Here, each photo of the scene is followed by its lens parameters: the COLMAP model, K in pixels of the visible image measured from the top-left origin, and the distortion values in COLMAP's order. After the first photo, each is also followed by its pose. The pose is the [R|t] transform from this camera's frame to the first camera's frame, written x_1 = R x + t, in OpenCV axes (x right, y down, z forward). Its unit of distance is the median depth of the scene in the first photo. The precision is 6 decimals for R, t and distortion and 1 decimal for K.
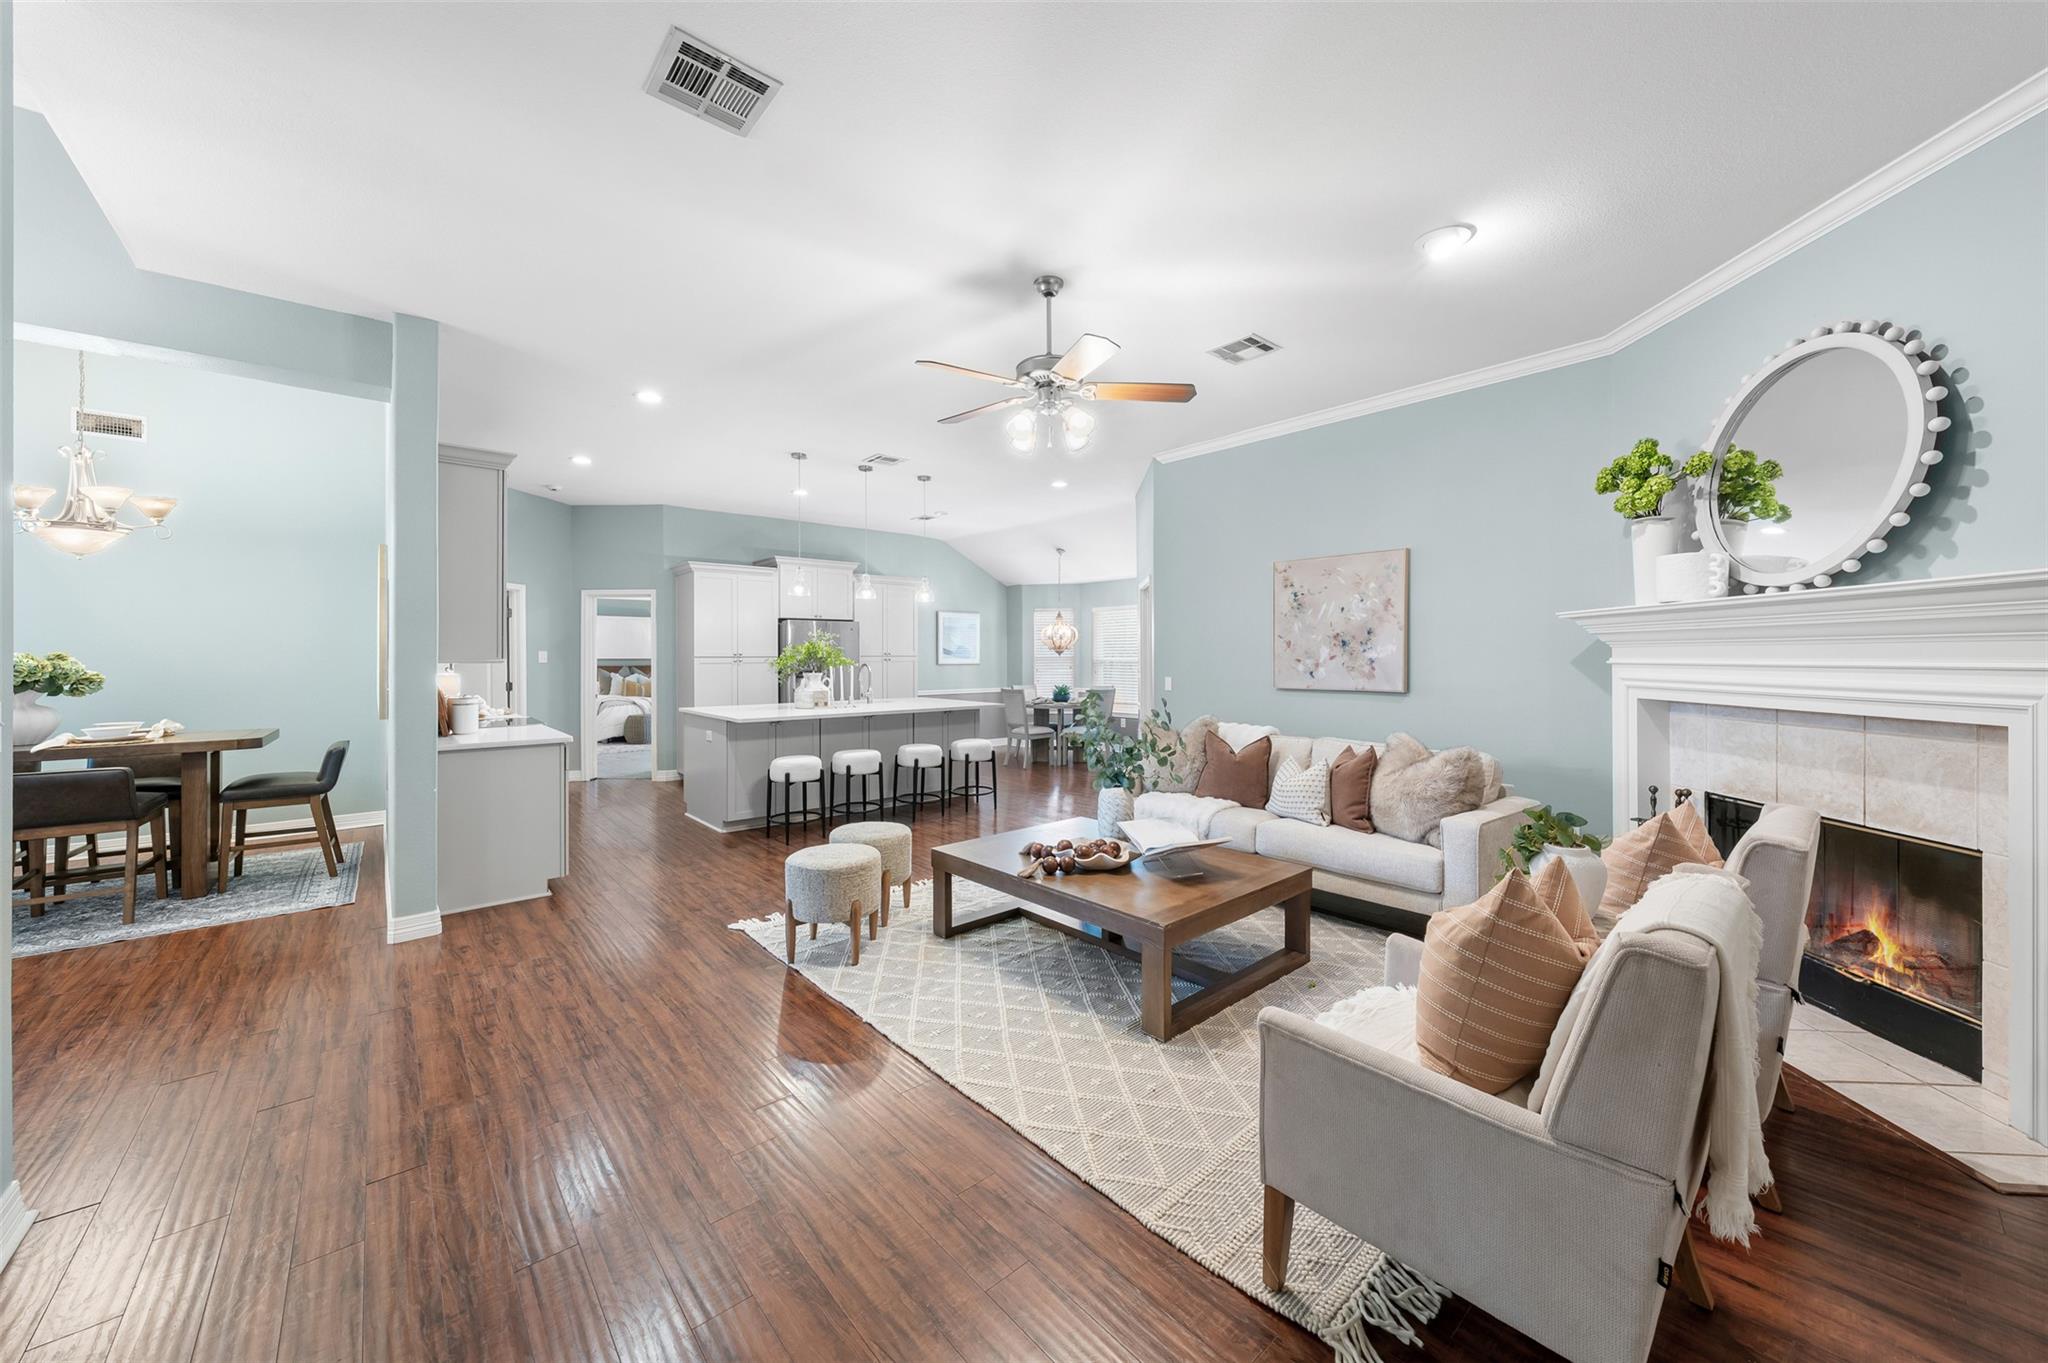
lens RADIAL K [[734.5, 0, 1013.6], [0, 734.5, 657.4], [0, 0, 1]] dist [-0.001751, -0.000444]
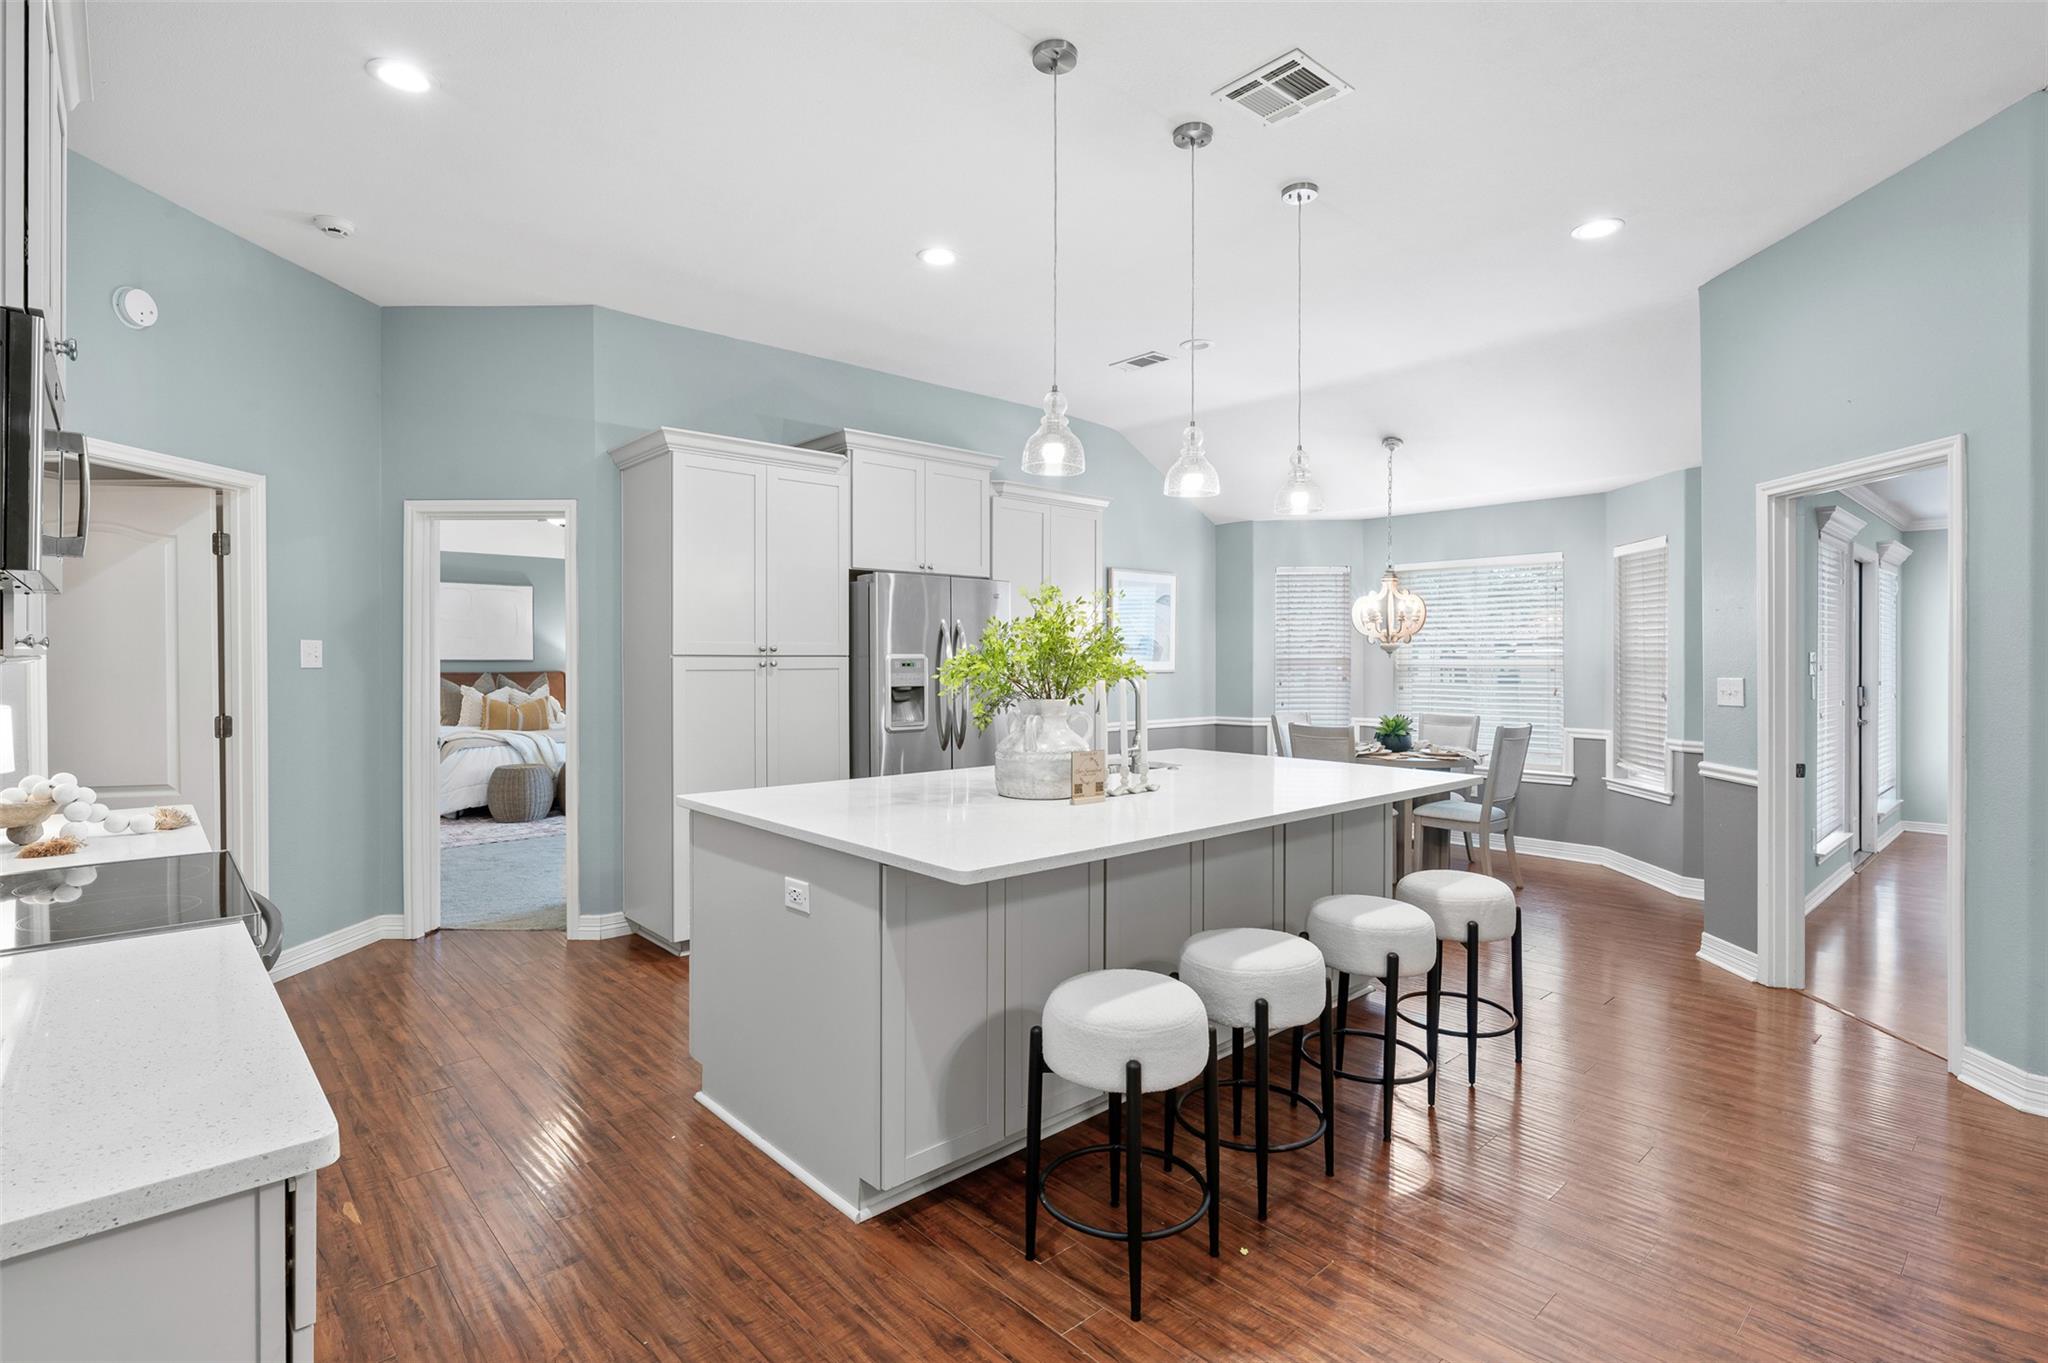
lens RADIAL K [[988.7, 0, 1006.8], [0, 988.7, 664.2], [0, 0, 1]] dist [-0.002566, -0.000539]
pose [[0.999920, 0.003414, 0.012205, -0.375724], [-0.003458, 0.999988, 0.003520, 0.002981], [-0.012193, -0.003562, 0.999919, 0.645214]]
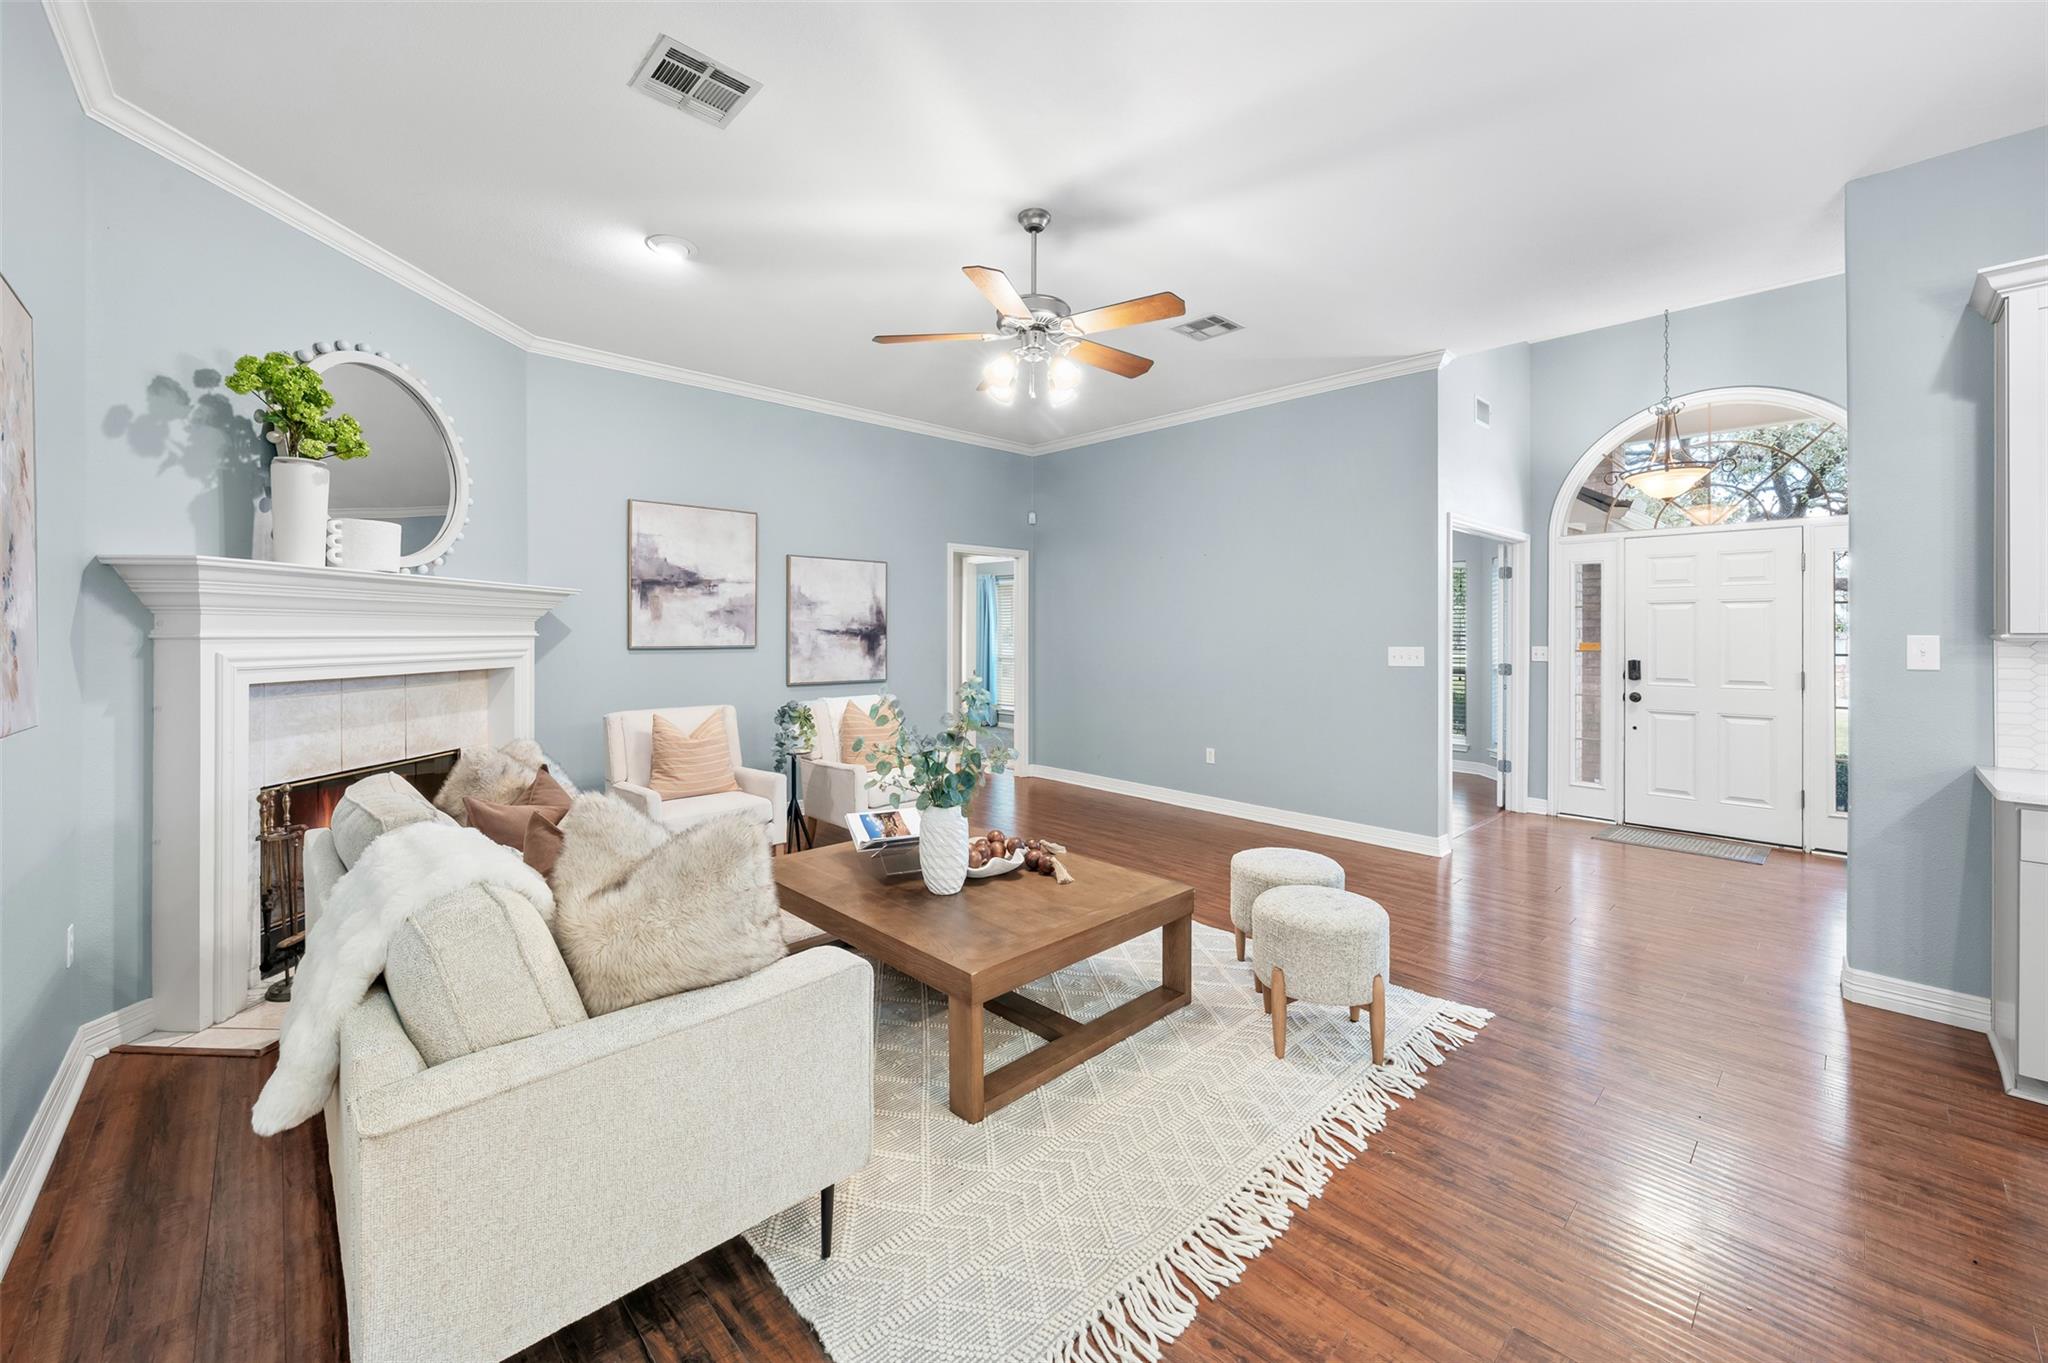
lens RADIAL K [[801.1, 0, 1008.3], [0, 801.1, 630.0], [0, 0, 1]] dist [-0.009358, -0.000056]
pose [[-0.999447, 0.000291, -0.033253, 0.071334], [0.000281, 1.000000, 0.000294, 0.000258], [0.033253, 0.000285, -0.999447, 1.259273]]
